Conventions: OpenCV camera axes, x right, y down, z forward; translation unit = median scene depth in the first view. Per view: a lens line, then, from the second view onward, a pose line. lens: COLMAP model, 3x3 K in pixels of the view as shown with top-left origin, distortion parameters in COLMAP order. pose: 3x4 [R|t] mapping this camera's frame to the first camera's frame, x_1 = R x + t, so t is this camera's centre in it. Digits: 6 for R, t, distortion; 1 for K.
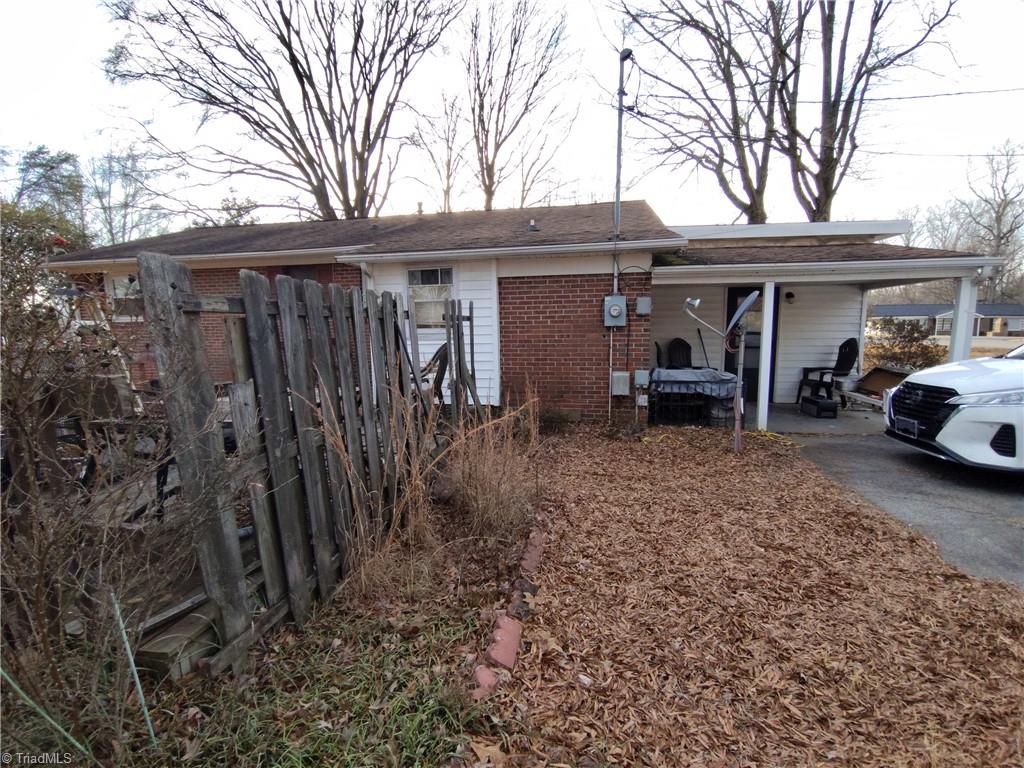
lens RADIAL K [[460.6, 0, 491.9], [0, 460.6, 380.1], [0, 0, 1]] dist [-0.000690, -0.014797]
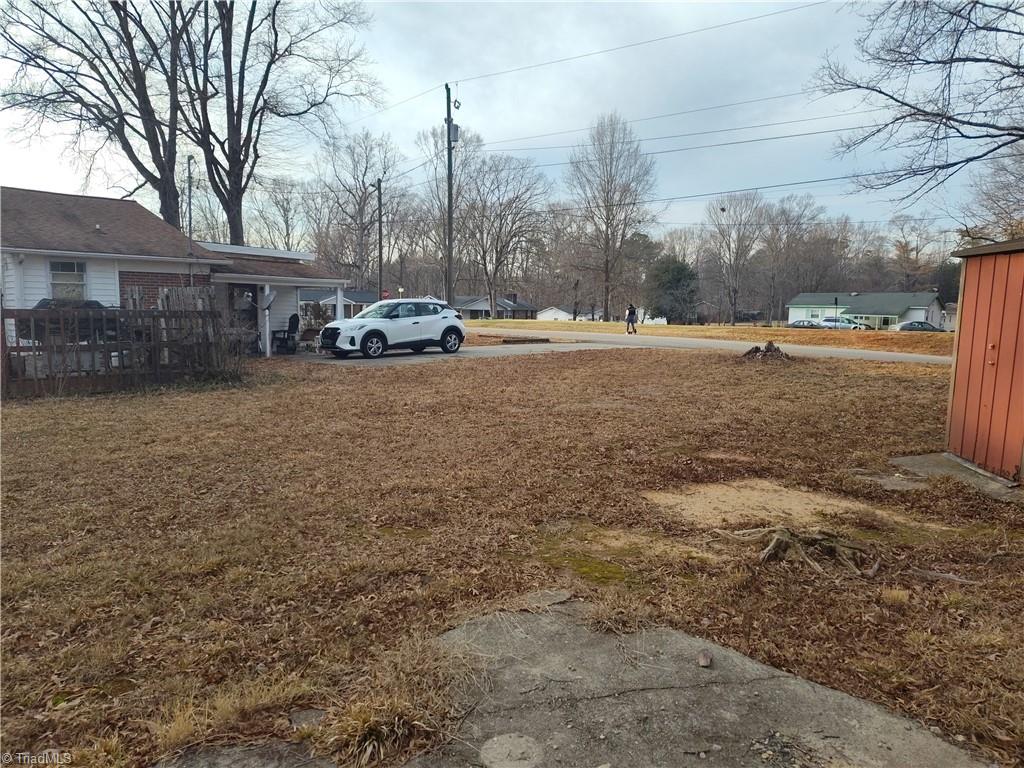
lens RADIAL K [[695.5, 0, 512.0], [0, 695.5, 384.0], [0, 0, 1]] dist [0.049475, -0.052644]
pose [[0.505460, -0.076826, 0.859423, -0.440280], [0.086807, 0.995503, 0.037935, 0.058007], [-0.858473, 0.055429, 0.509855, -0.425884]]
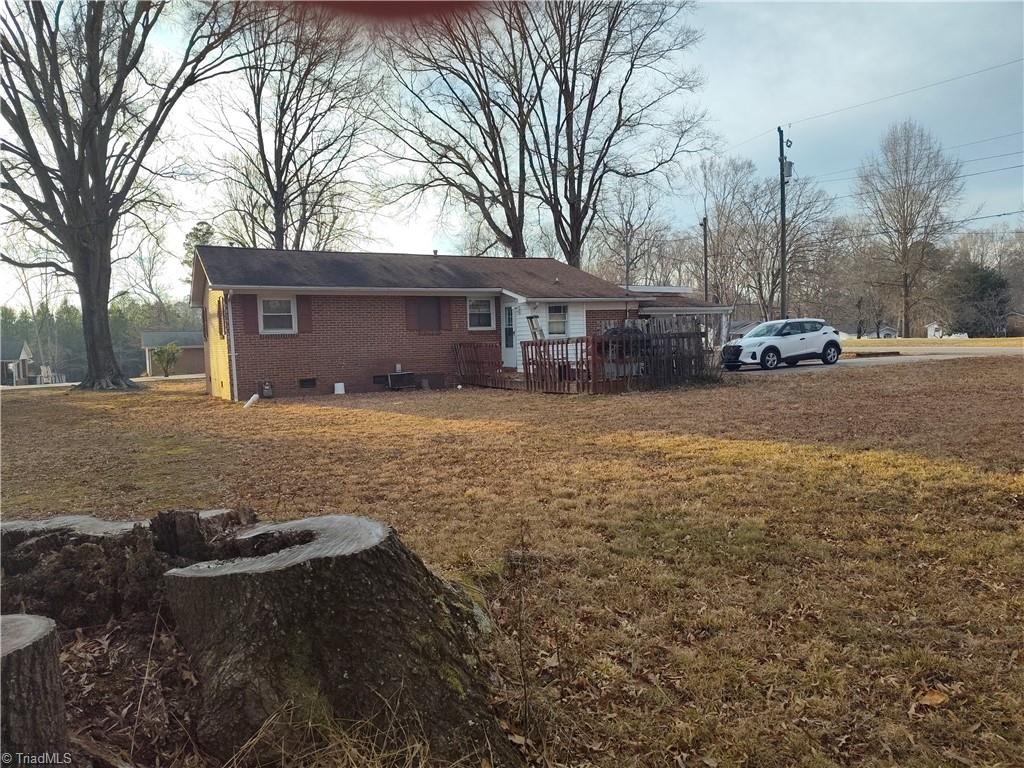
lens RADIAL K [[695.5, 0, 512.0], [0, 695.5, 384.0], [0, 0, 1]] dist [0.049475, -0.052644]
pose [[0.763080, -0.056145, 0.643861, -0.741013], [0.106255, 0.993562, -0.039290, 0.065335], [-0.637510, 0.098395, 0.764133, -0.386495]]
